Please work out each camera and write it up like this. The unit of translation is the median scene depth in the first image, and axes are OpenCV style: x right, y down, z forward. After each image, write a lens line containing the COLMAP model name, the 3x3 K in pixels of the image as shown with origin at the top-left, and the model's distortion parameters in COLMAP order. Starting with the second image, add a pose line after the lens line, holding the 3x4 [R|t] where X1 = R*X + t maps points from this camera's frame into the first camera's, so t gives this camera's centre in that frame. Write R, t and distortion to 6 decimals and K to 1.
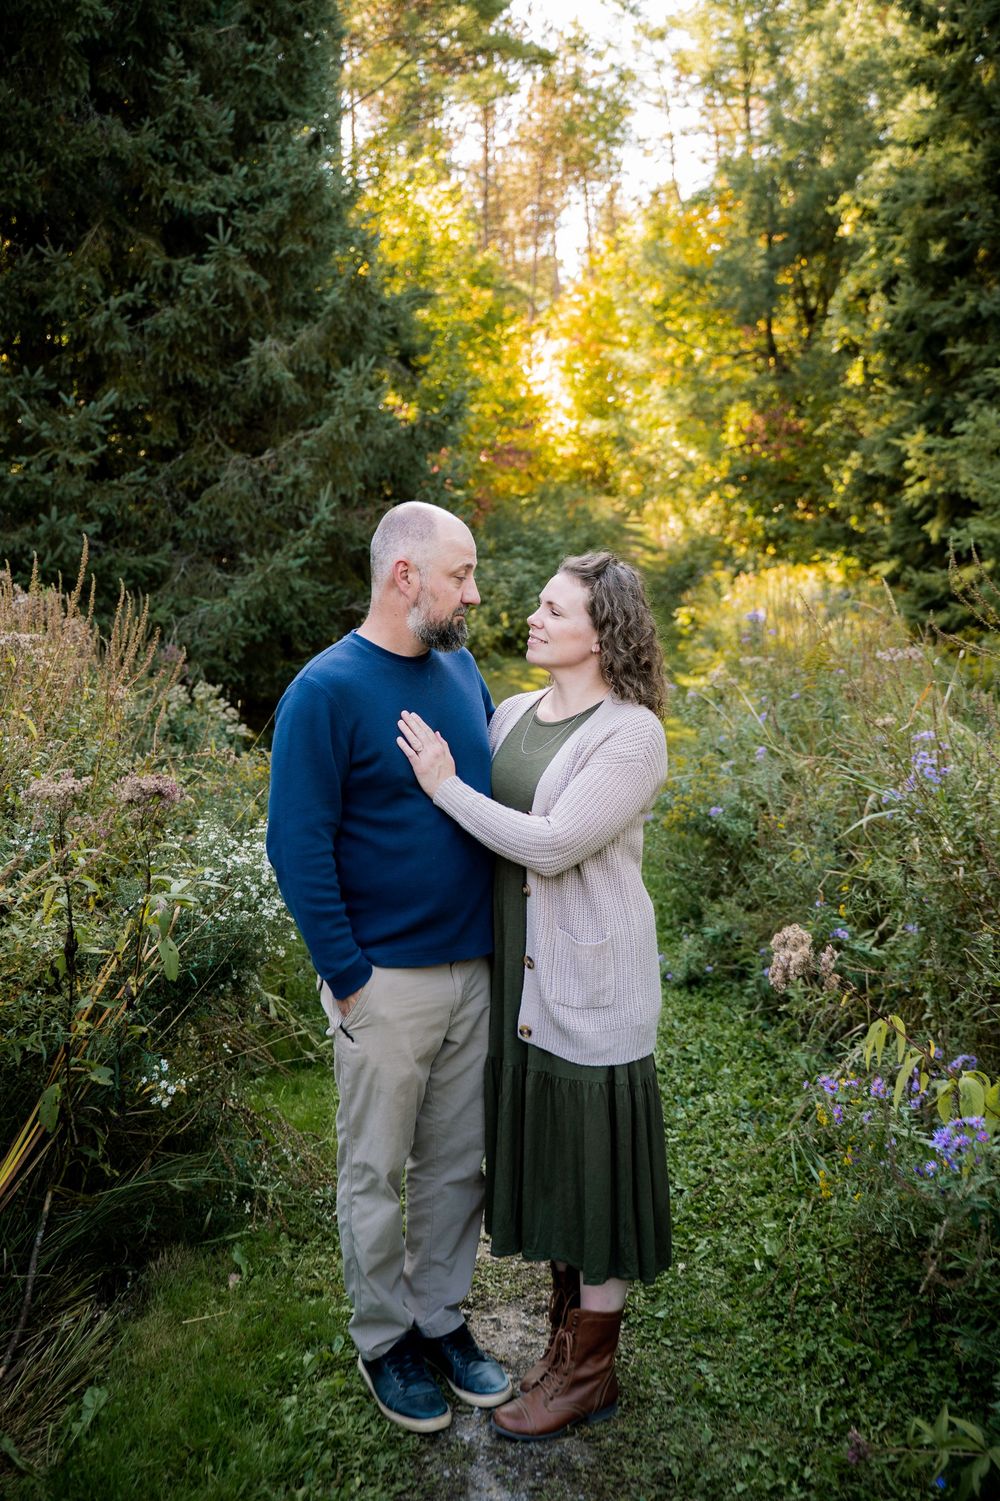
lens RADIAL K [[1324.7, 0, 493.8], [0, 1324.7, 743.0], [0, 0, 1]] dist [0.012226, -0.026782]
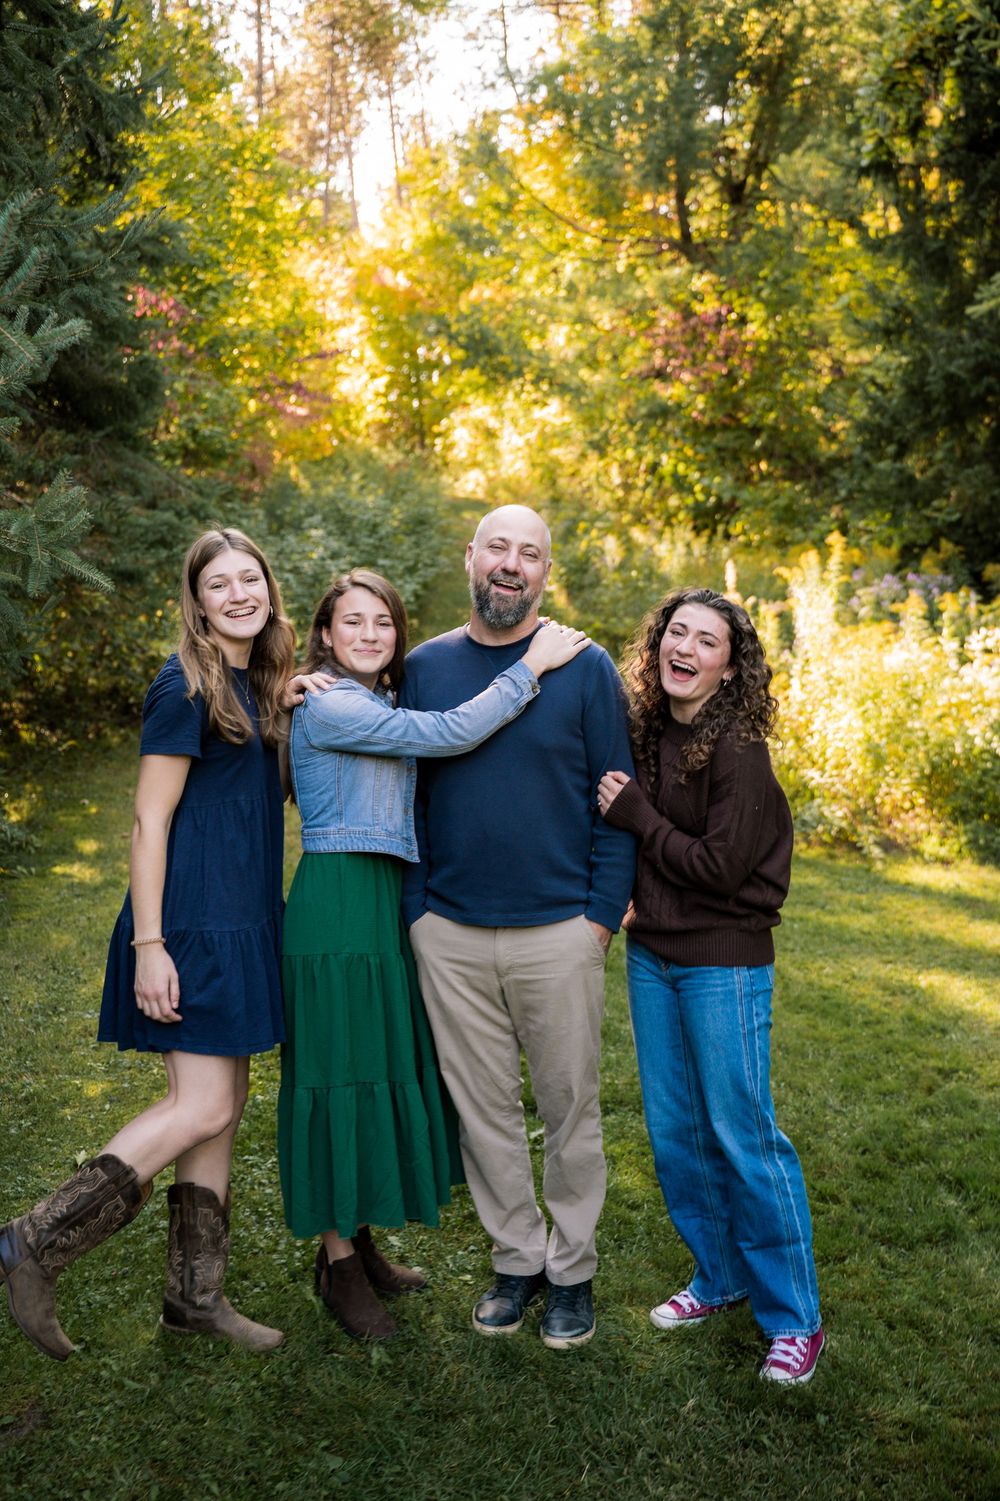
lens RADIAL K [[1468.8, 0, 546.6], [0, 1468.8, 763.1], [0, 0, 1]] dist [0.019662, 0.000000]
pose [[0.984833, -0.018098, 0.172560, 0.012307], [0.019895, 0.999764, -0.008690, -0.057418], [-0.172362, 0.011991, 0.984961, 0.686382]]
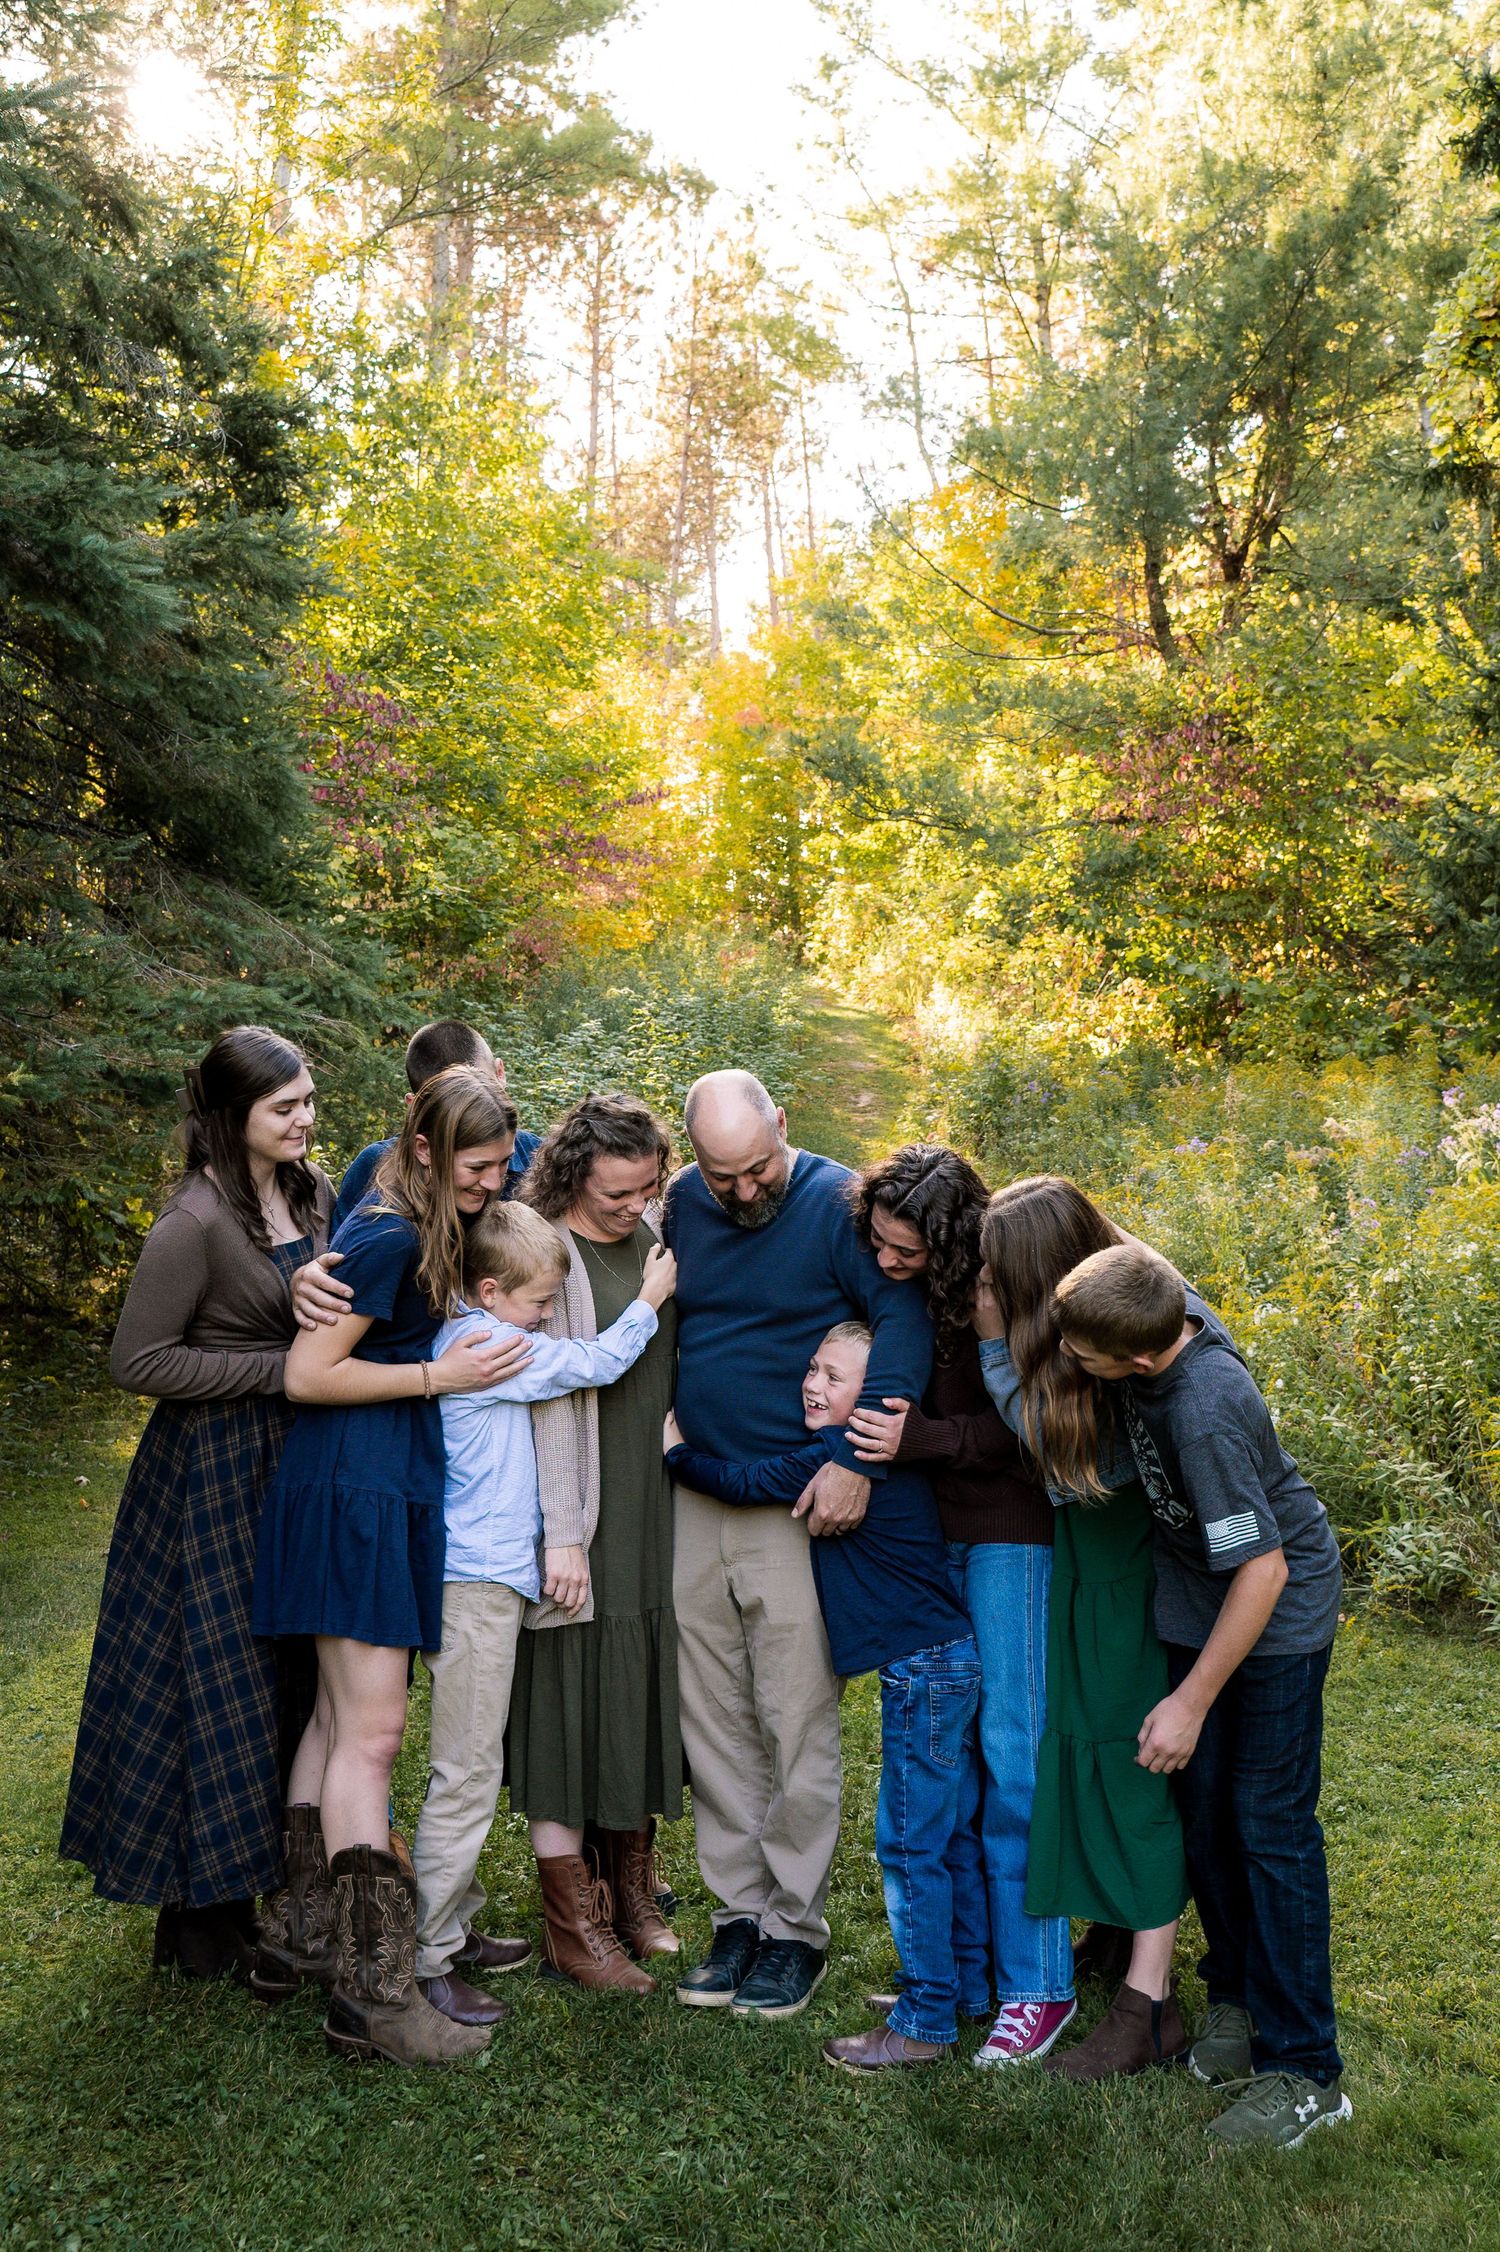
lens RADIAL K [[2024.3, 0, 798.4], [0, 2024.3, 1080.6], [0, 0, 1]] dist [-0.029422, 0.004308]
pose [[0.996338, 0.015219, 0.084136, 0.067864], [-0.001769, 0.987490, -0.157673, -0.069776], [-0.085483, 0.156947, 0.983901, 0.856215]]
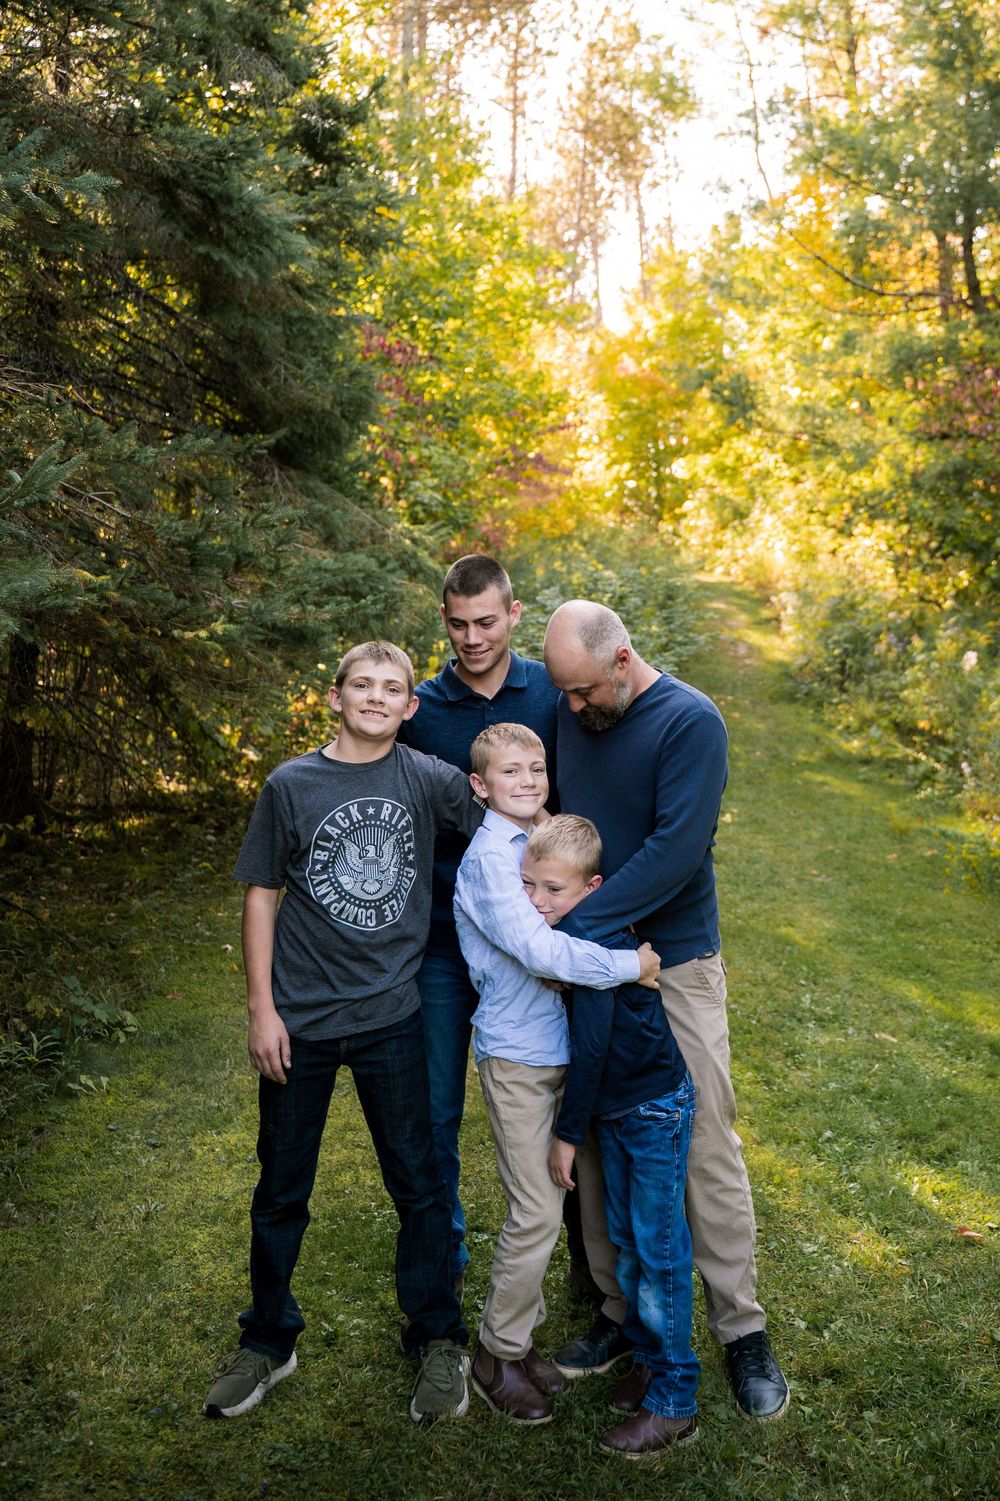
lens RADIAL K [[1463.4, 0, 562.8], [0, 1463.4, 646.2], [0, 0, 1]] dist [-0.004269, 0.000000]
pose [[0.999467, 0.014886, 0.029046, 0.012771], [-0.010339, 0.988503, -0.150847, -0.077294], [-0.030957, 0.150466, 0.988130, 0.921760]]
